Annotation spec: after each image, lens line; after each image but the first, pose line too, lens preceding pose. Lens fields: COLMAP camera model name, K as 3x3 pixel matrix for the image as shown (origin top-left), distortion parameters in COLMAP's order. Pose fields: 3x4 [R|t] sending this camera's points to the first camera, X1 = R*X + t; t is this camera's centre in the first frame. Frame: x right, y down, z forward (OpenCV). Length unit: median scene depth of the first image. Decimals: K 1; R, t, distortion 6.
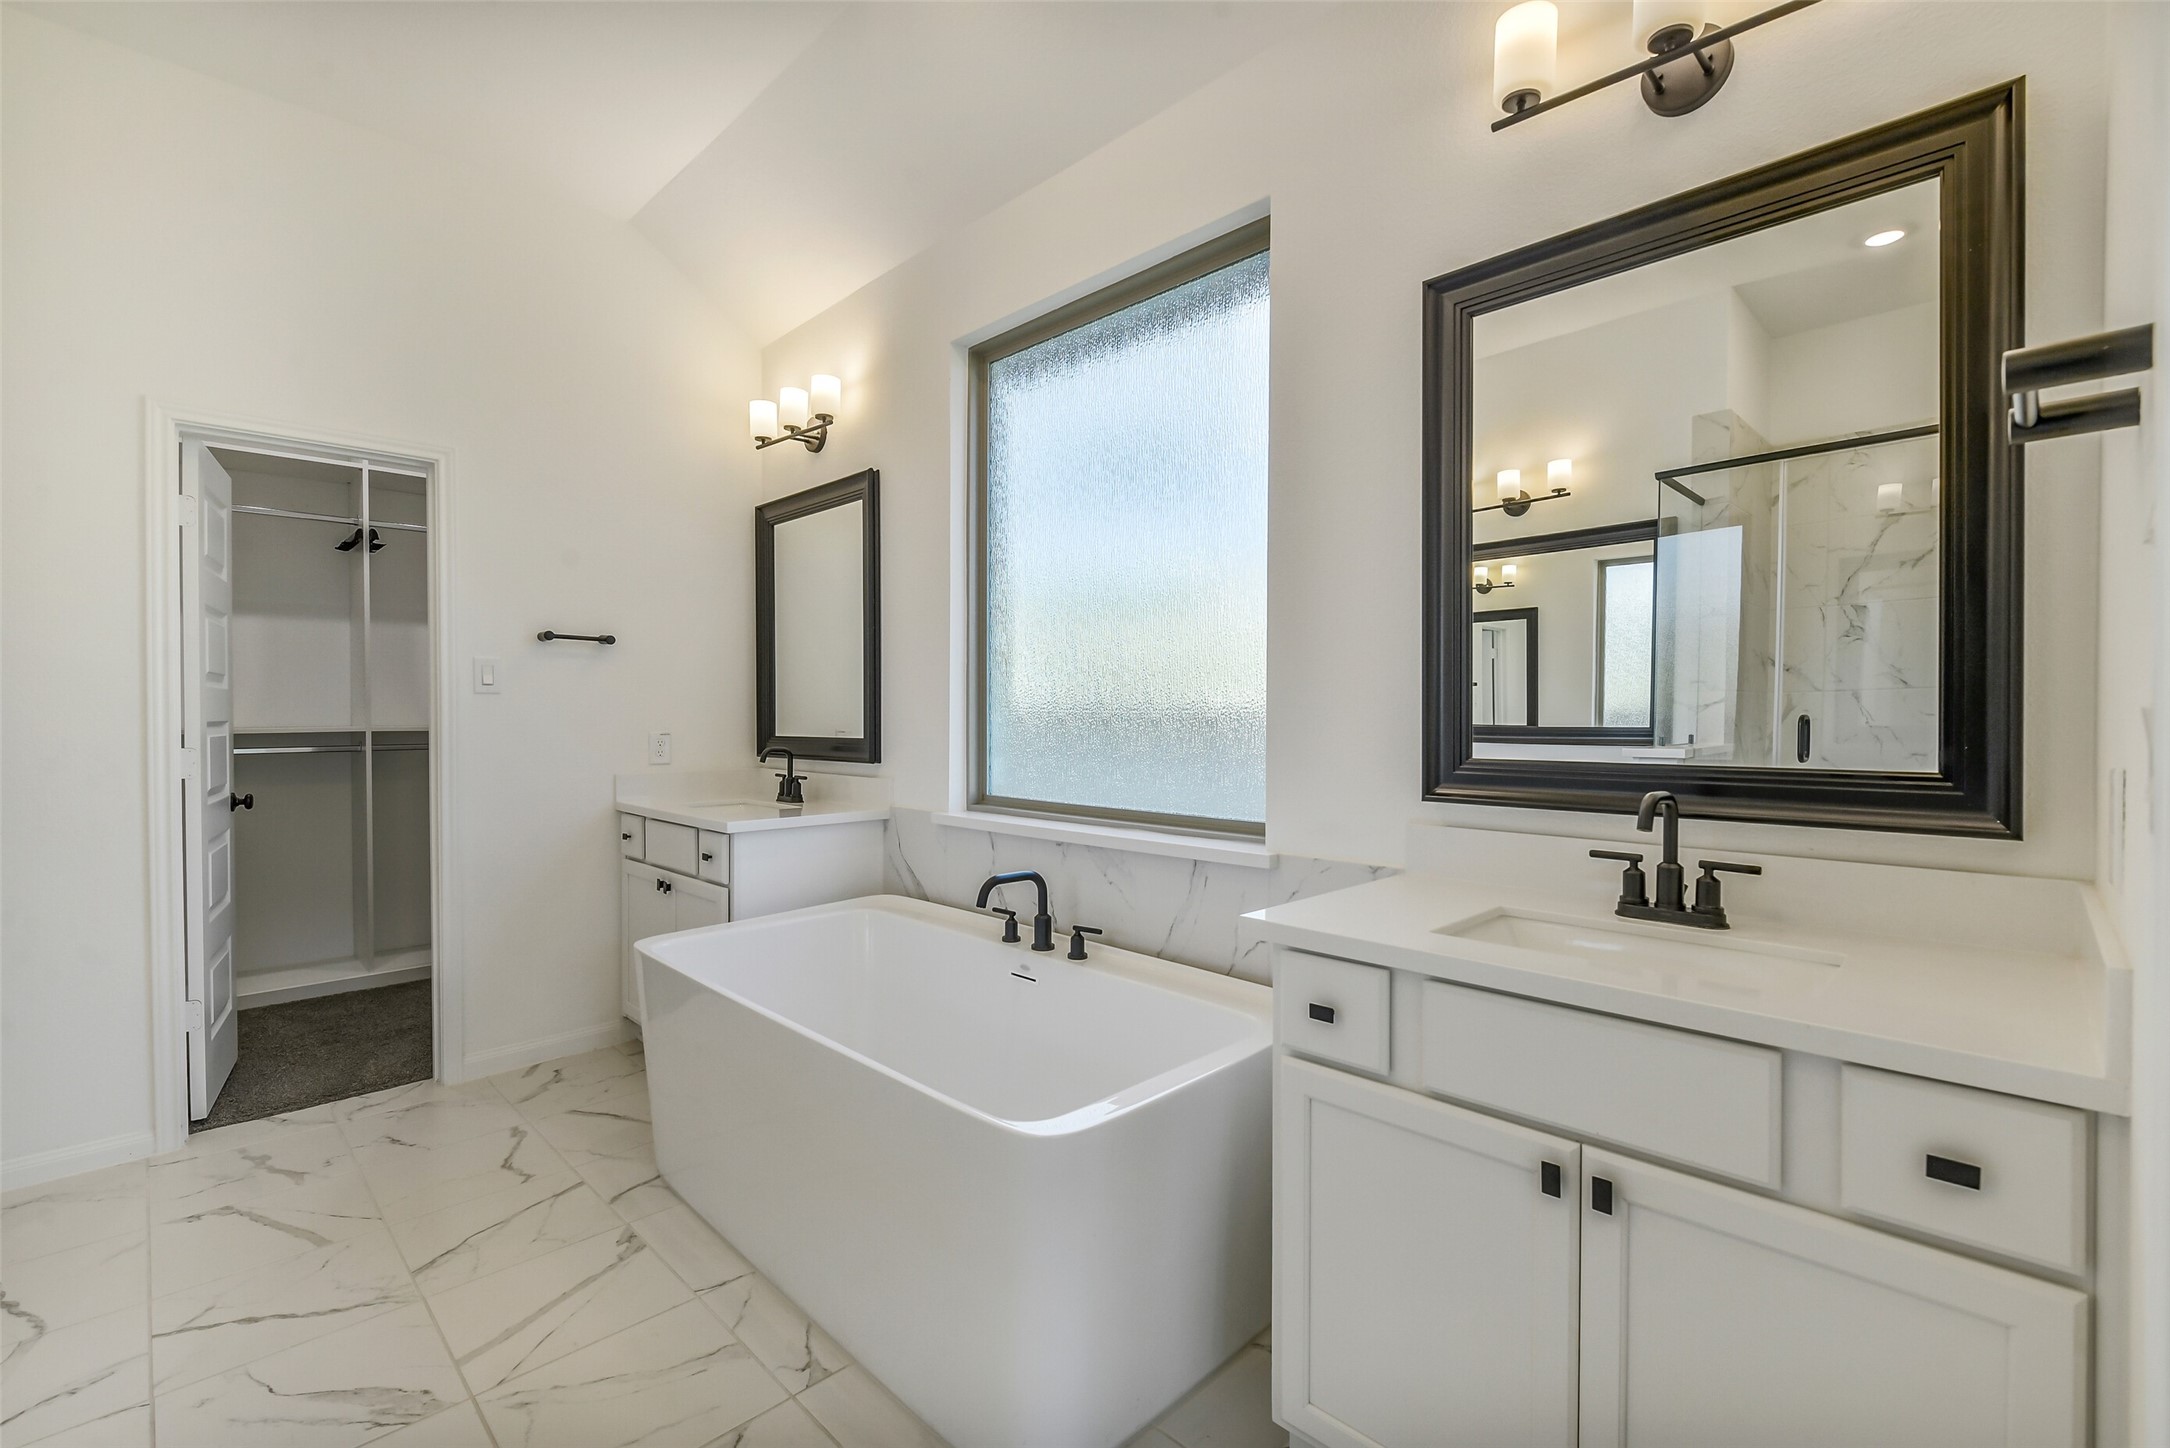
lens RADIAL K [[943.7, 0, 1080.8], [0, 943.7, 721.7], [0, 0, 1]] dist [-0.008220, 0.000799]
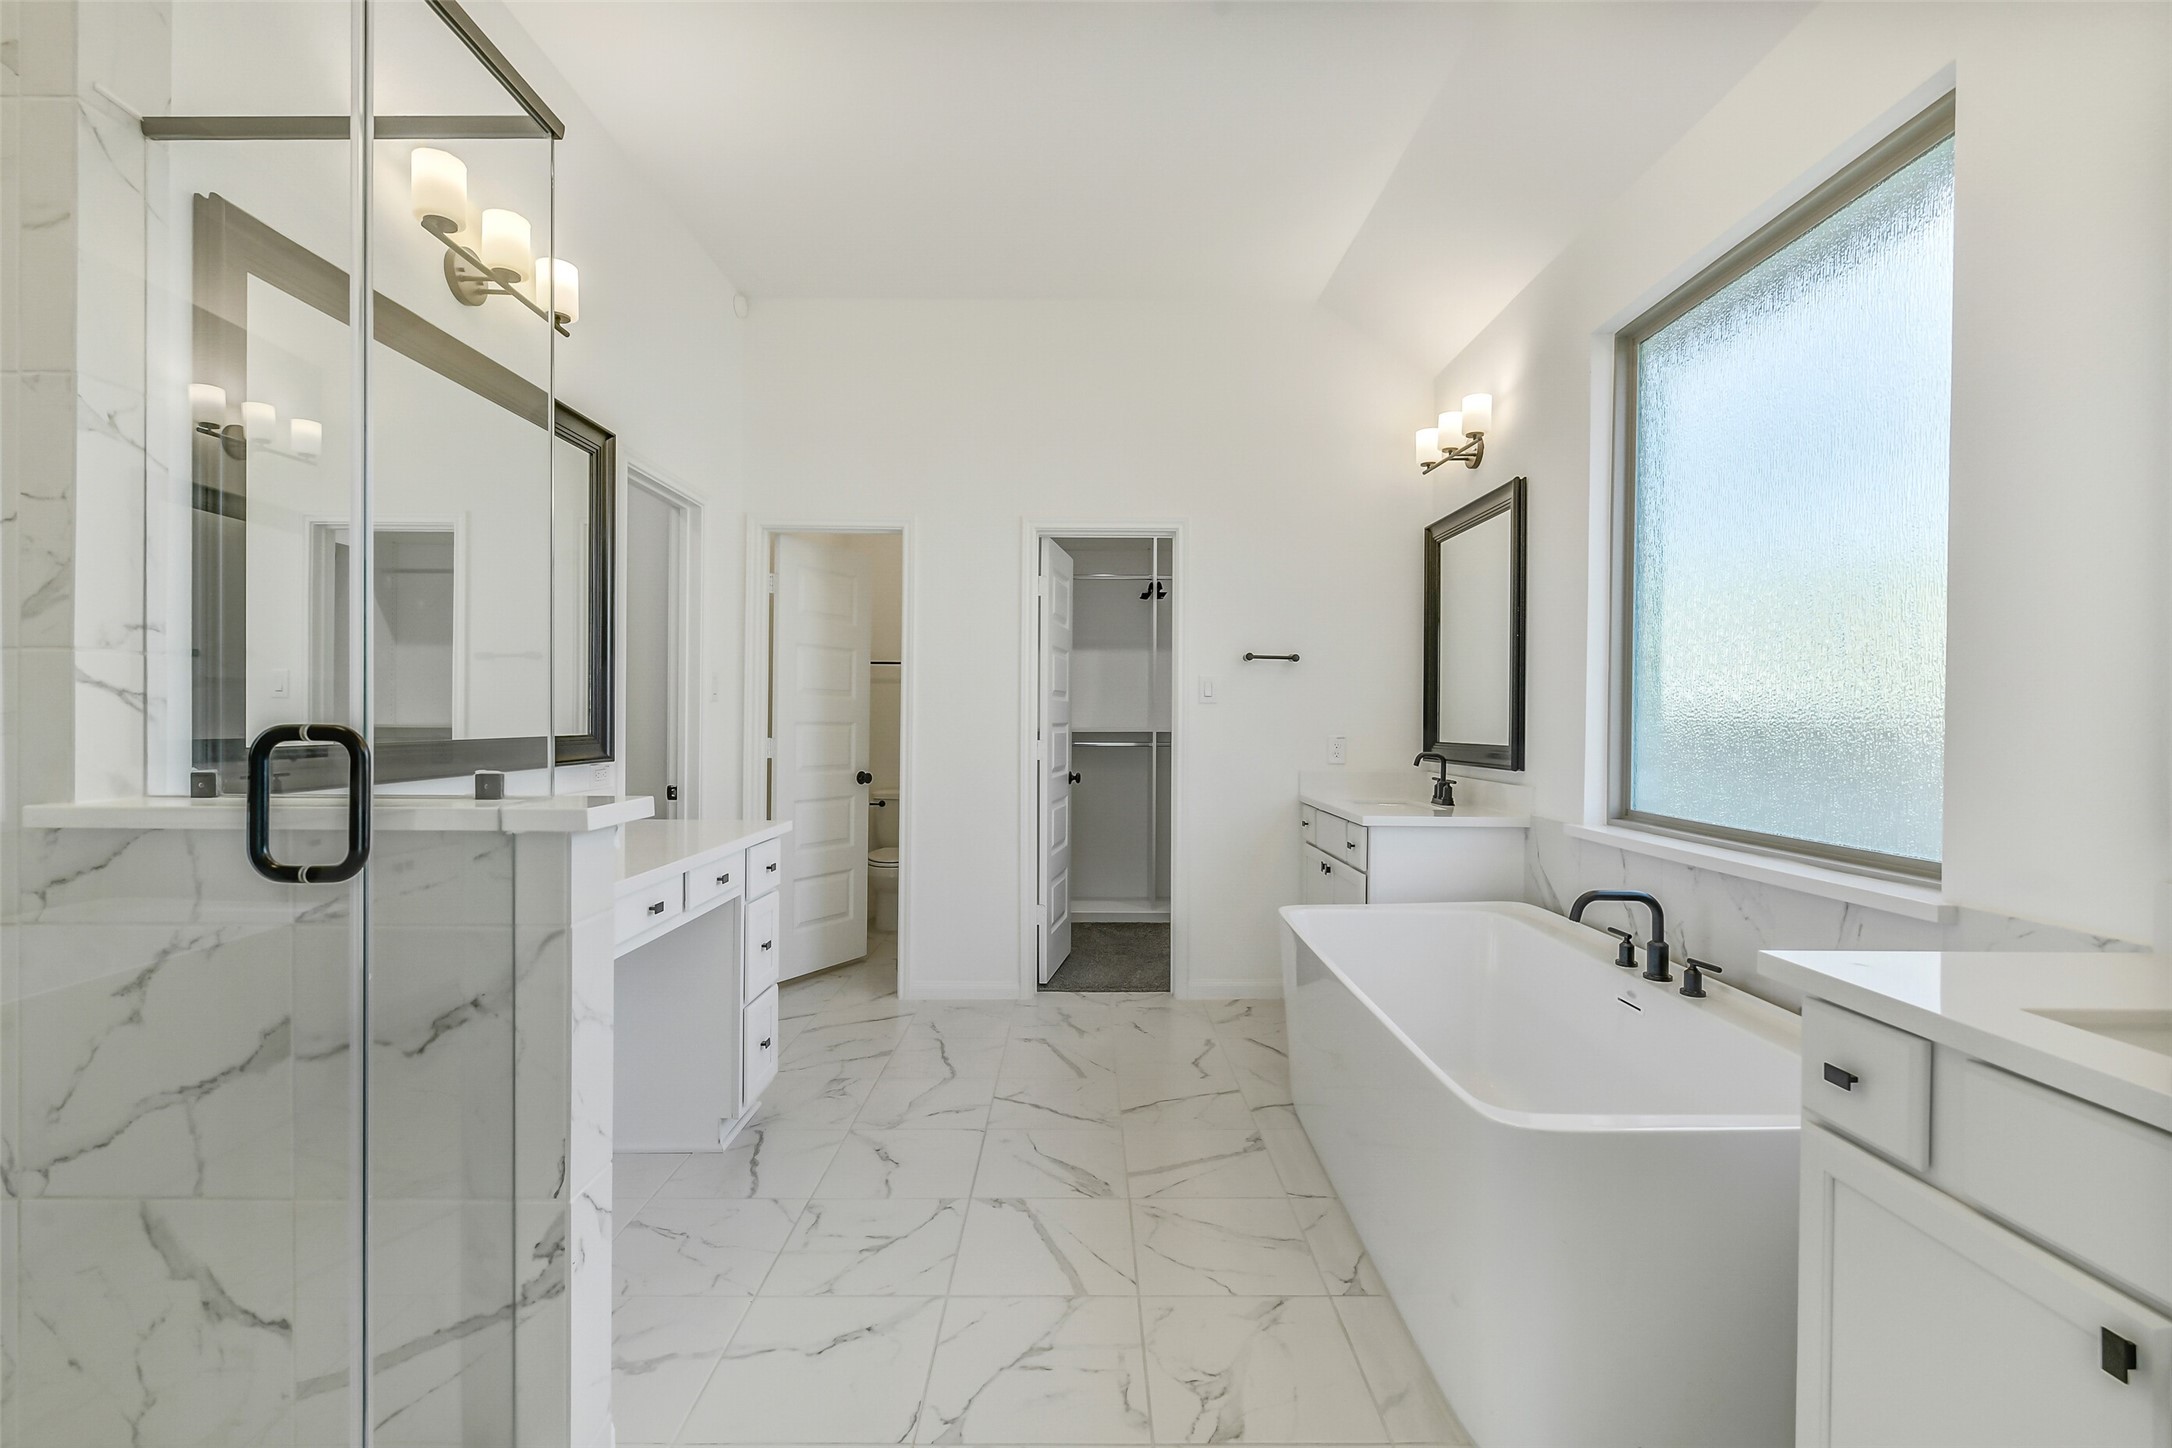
lens RADIAL K [[944.6, 0, 1075.5], [0, 944.6, 723.7], [0, 0, 1]] dist [-0.008220, 0.000799]
pose [[0.698735, 0.009373, -0.715319, 0.184899], [-0.014029, 0.999901, -0.000601, 0.001240], [0.715243, 0.010455, 0.698797, -0.039781]]
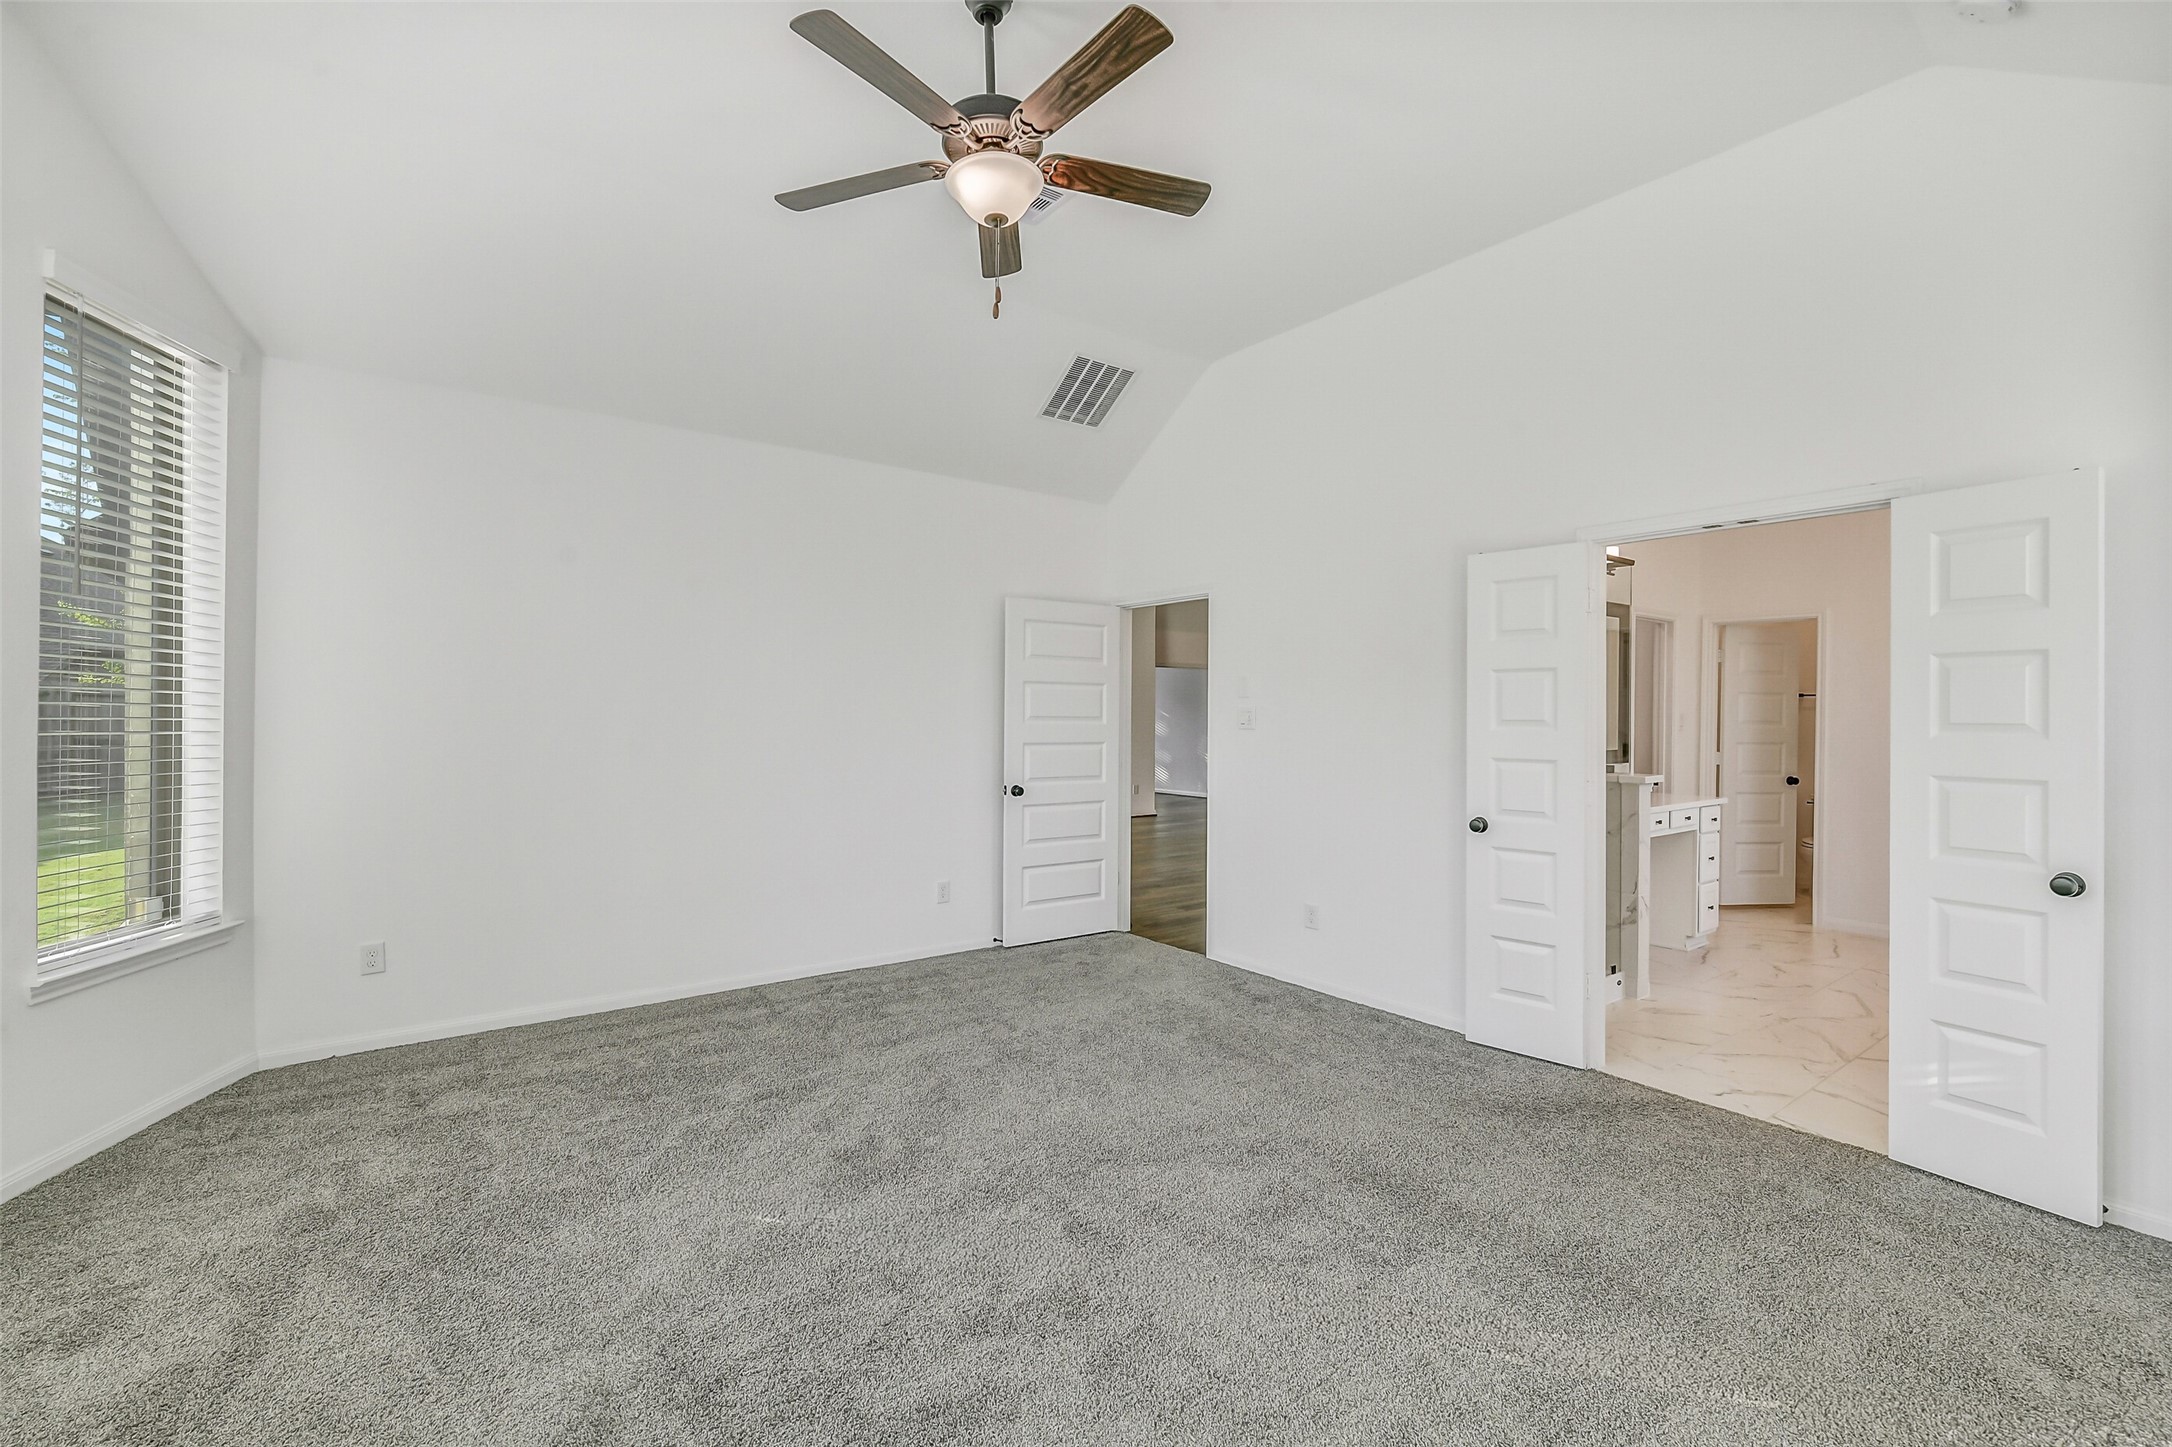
lens RADIAL K [[944.6, 0, 1089.9], [0, 944.6, 721.4], [0, 0, 1]] dist [-0.008220, 0.000799]
pose [[-0.142099, 0.005995, -0.989834, 1.371814], [-0.013867, 0.999871, 0.008047, -0.045757], [0.989755, 0.014869, -0.141997, -0.583752]]
